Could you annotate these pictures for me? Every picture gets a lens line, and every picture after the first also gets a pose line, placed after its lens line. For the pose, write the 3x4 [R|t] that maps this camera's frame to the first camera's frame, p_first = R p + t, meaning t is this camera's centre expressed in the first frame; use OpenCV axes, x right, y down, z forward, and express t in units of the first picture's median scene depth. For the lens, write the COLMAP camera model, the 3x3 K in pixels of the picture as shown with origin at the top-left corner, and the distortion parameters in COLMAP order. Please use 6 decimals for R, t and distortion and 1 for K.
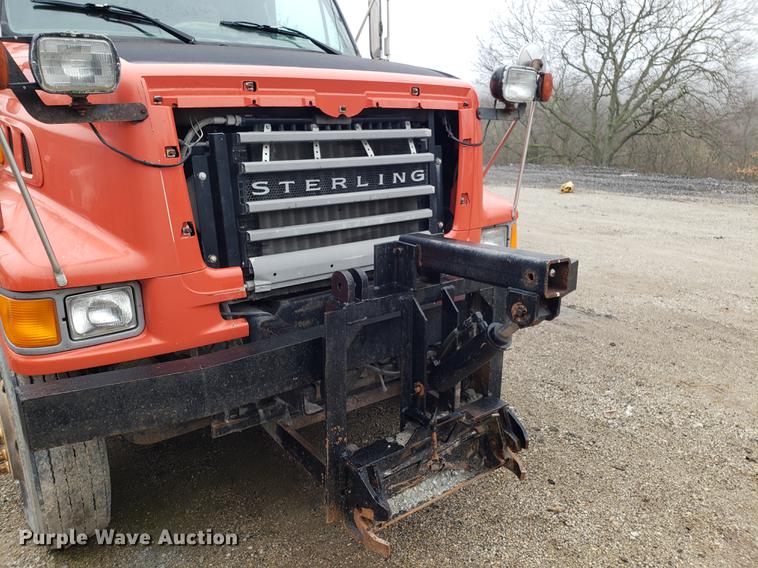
lens RADIAL K [[598.6, 0, 369.6], [0, 598.6, 292.1], [0, 0, 1]] dist [0.061800, -0.091915]
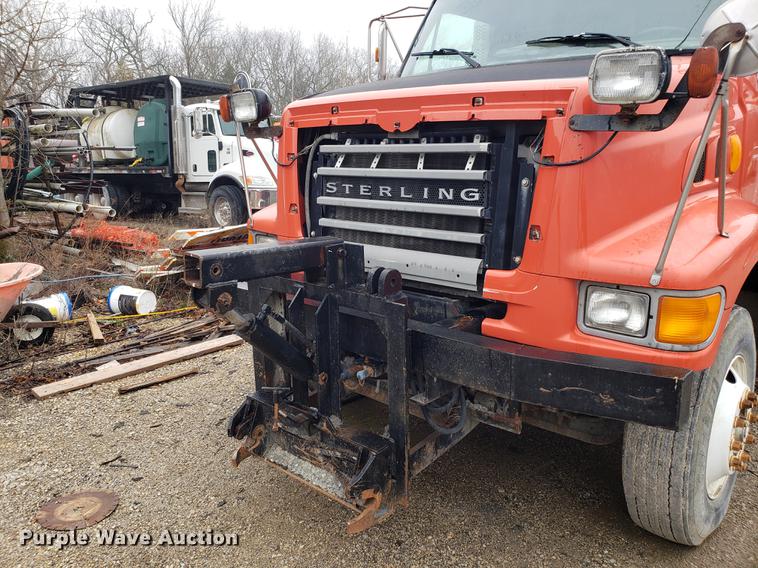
lens RADIAL K [[598.6, 0, 369.6], [0, 598.6, 292.1], [0, 0, 1]] dist [0.061800, -0.091915]
pose [[0.191098, 0.236157, -0.952739, 1.013338], [-0.264446, 0.947124, 0.181723, -0.193143], [0.945278, 0.217221, 0.243444, 0.722865]]
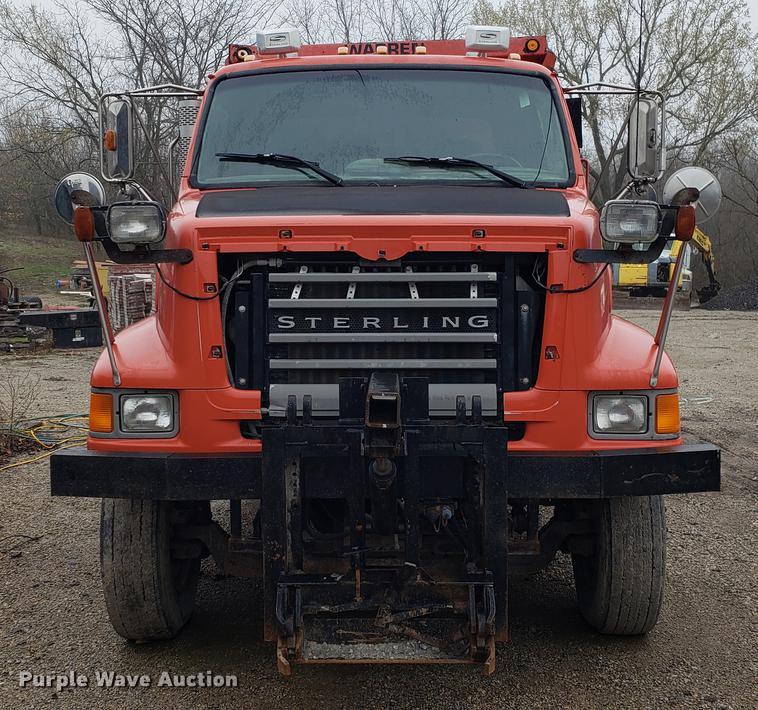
lens RADIAL K [[1076.1, 0, 378.8], [0, 1076.1, 339.5], [0, 0, 1]] dist [0.147601, -0.088904]
pose [[0.791315, 0.062813, -0.608174, 1.030619], [-0.170641, 0.977872, -0.121031, 0.060720], [0.587114, 0.199553, 0.784523, -0.394360]]
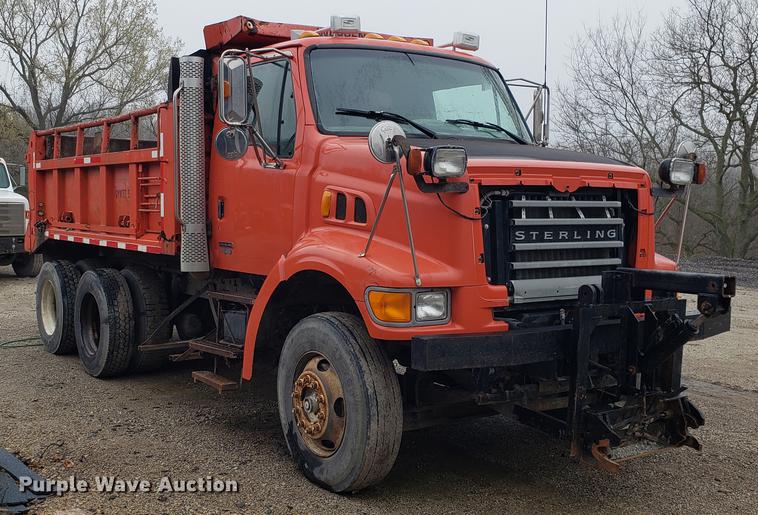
lens RADIAL K [[864.4, 0, 332.5], [0, 864.4, 254.9], [0, 0, 1]] dist [0.144657, -0.370782]
pose [[0.997147, 0.034850, -0.066950, -0.455430], [-0.047465, 0.979210, -0.197218, 0.302269], [0.058685, 0.199833, 0.978071, -1.070854]]
